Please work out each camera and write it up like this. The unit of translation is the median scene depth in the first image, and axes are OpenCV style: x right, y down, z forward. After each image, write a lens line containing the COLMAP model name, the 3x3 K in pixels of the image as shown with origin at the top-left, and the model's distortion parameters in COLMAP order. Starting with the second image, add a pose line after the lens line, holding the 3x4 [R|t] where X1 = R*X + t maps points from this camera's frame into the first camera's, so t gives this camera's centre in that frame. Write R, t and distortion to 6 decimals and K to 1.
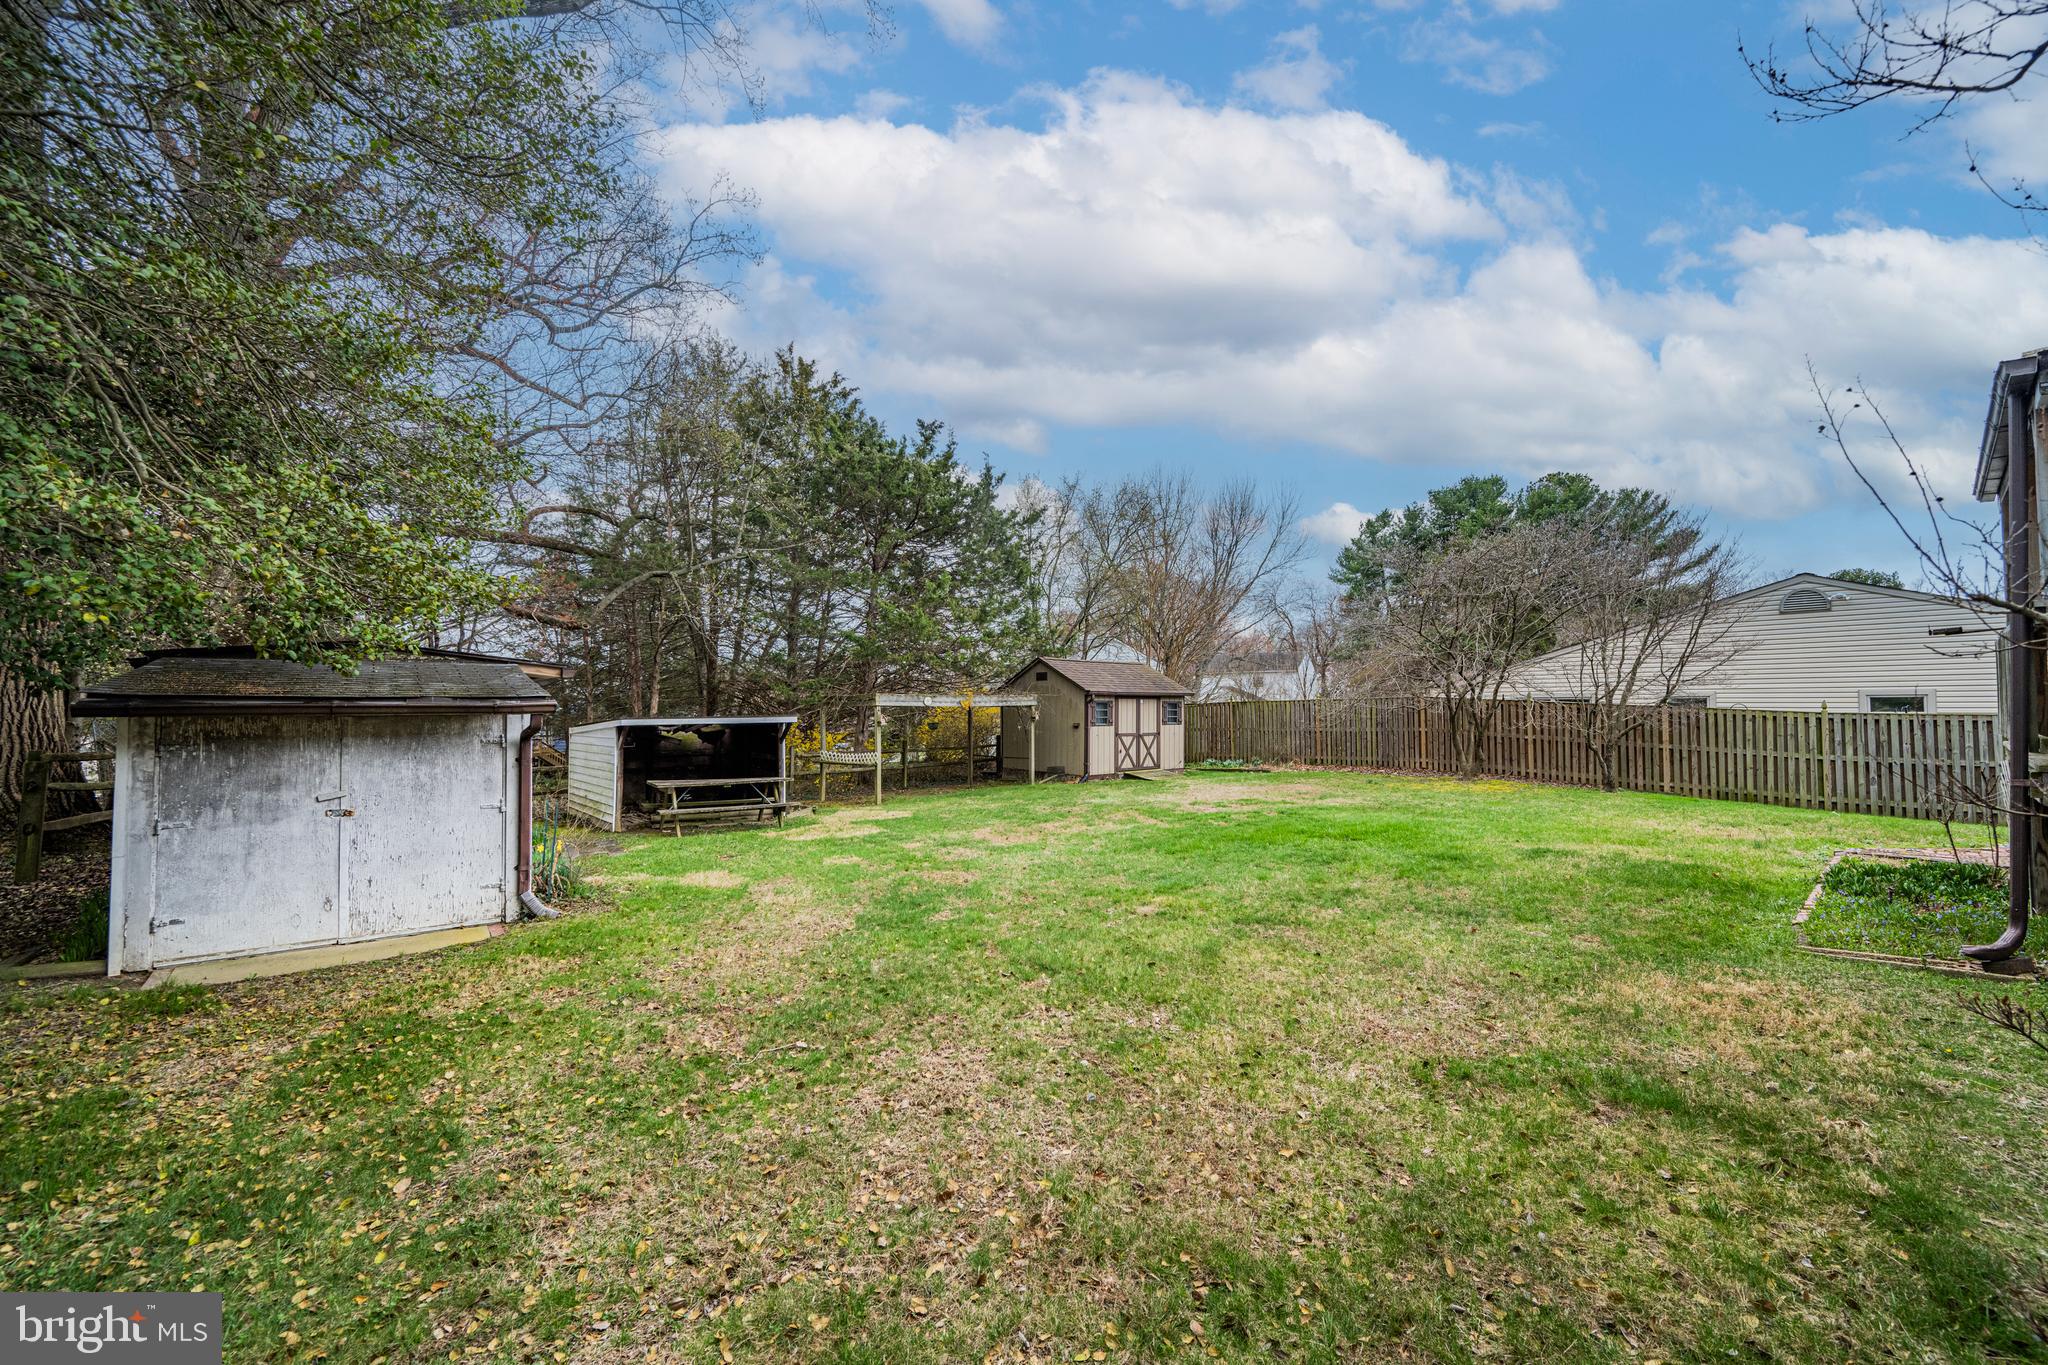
lens RADIAL K [[786.3, 0, 1028.3], [0, 786.3, 691.6], [0, 0, 1]] dist [0.000851, -0.000015]
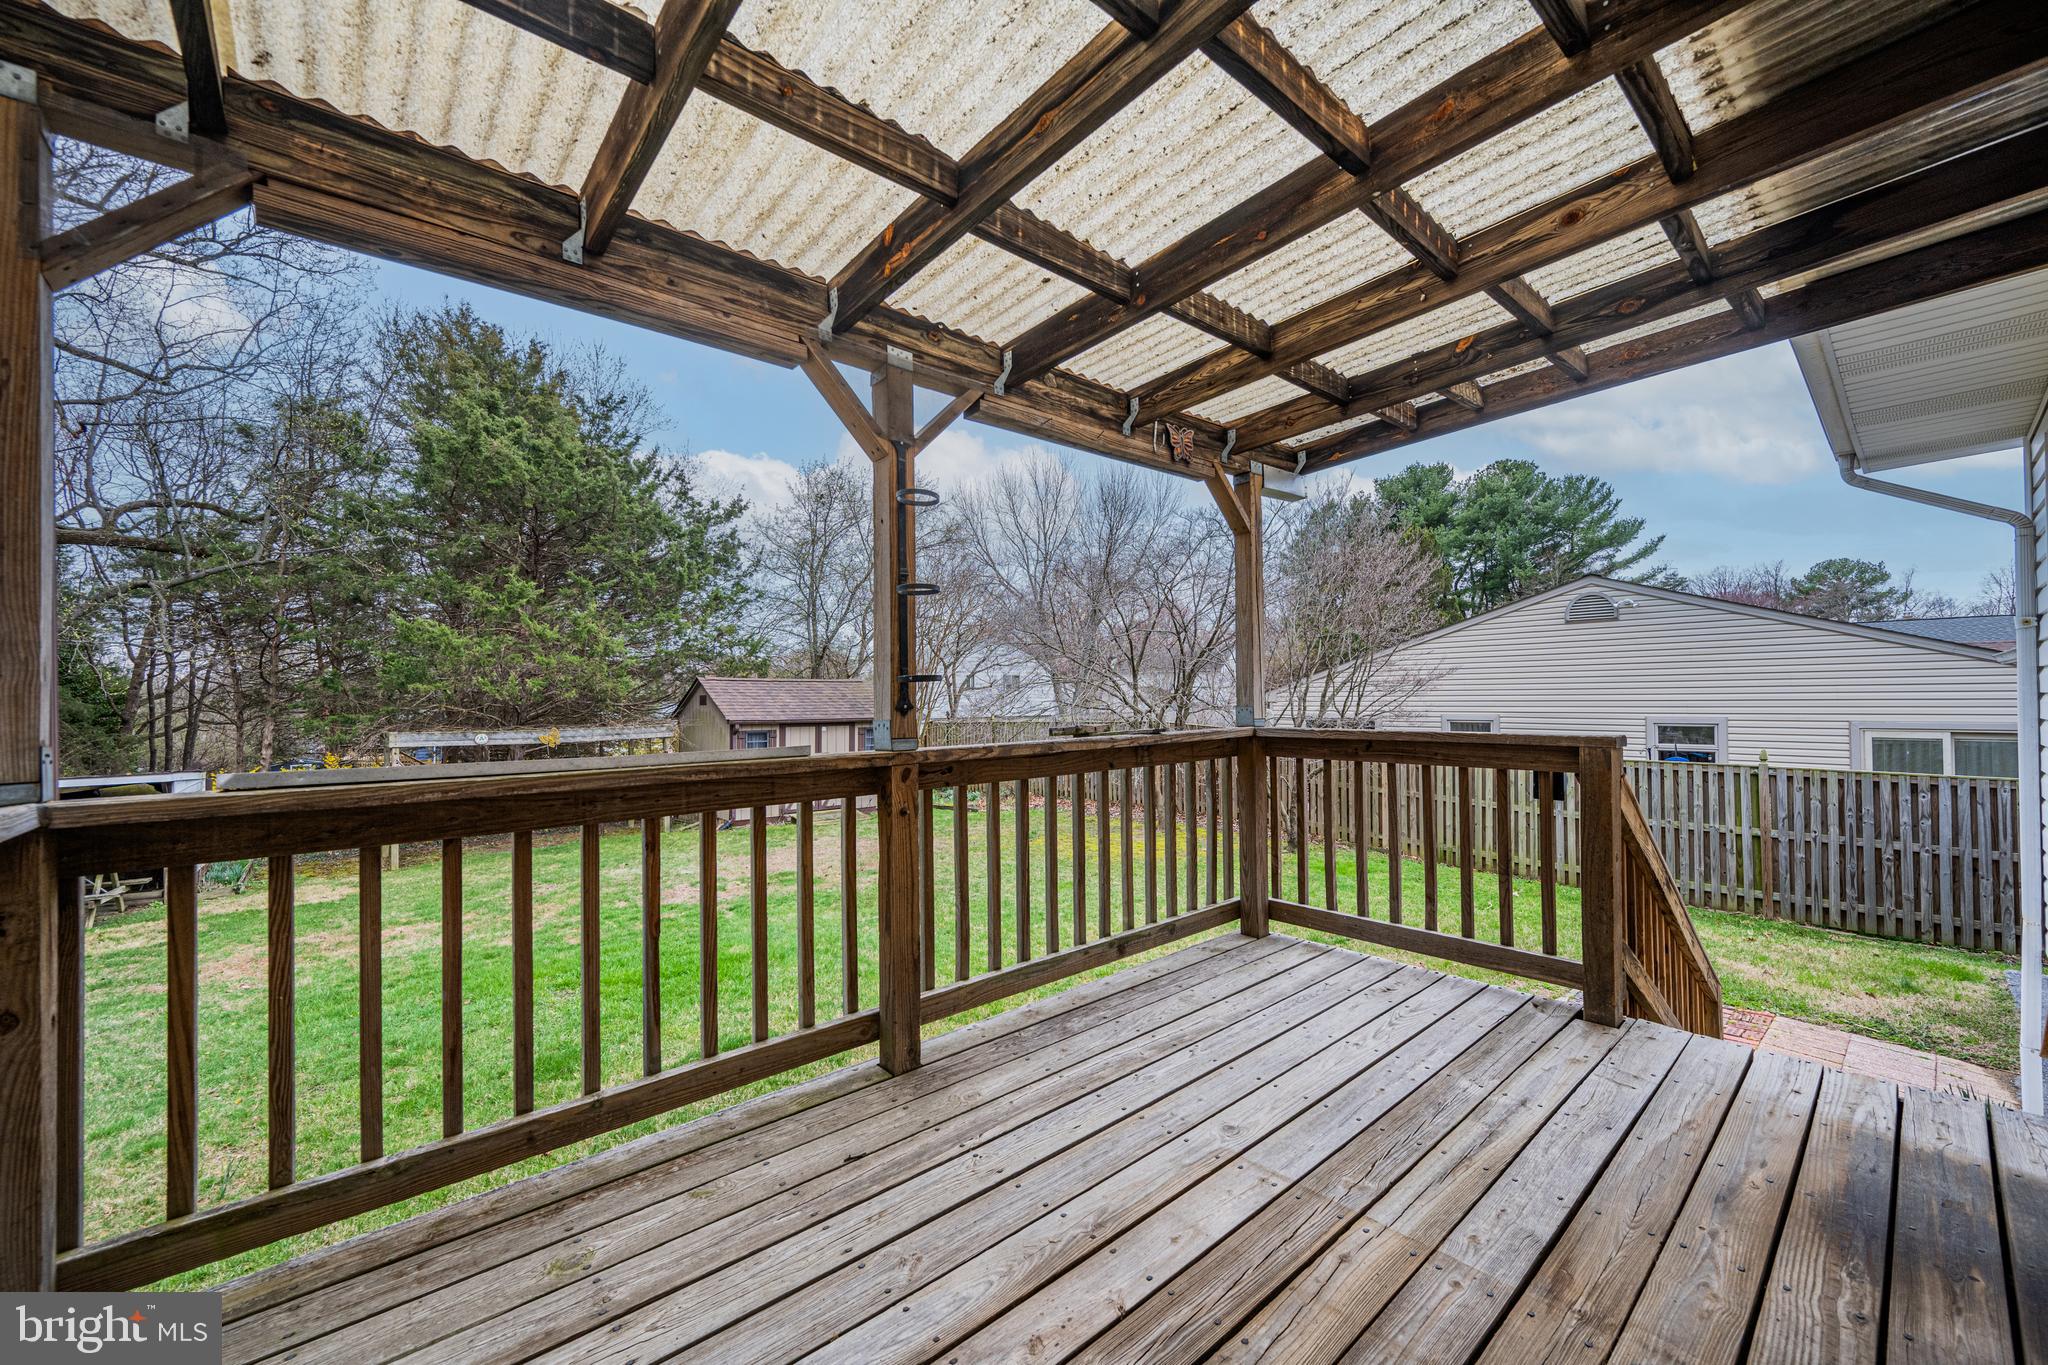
lens RADIAL K [[786.3, 0, 1024.9], [0, 786.3, 688.3], [0, 0, 1]] dist [0.000851, -0.000015]
pose [[0.999918, -0.004497, -0.012027, 0.376406], [0.004557, 0.999978, 0.004916, -0.035278], [0.012005, -0.004970, 0.999916, 0.153636]]
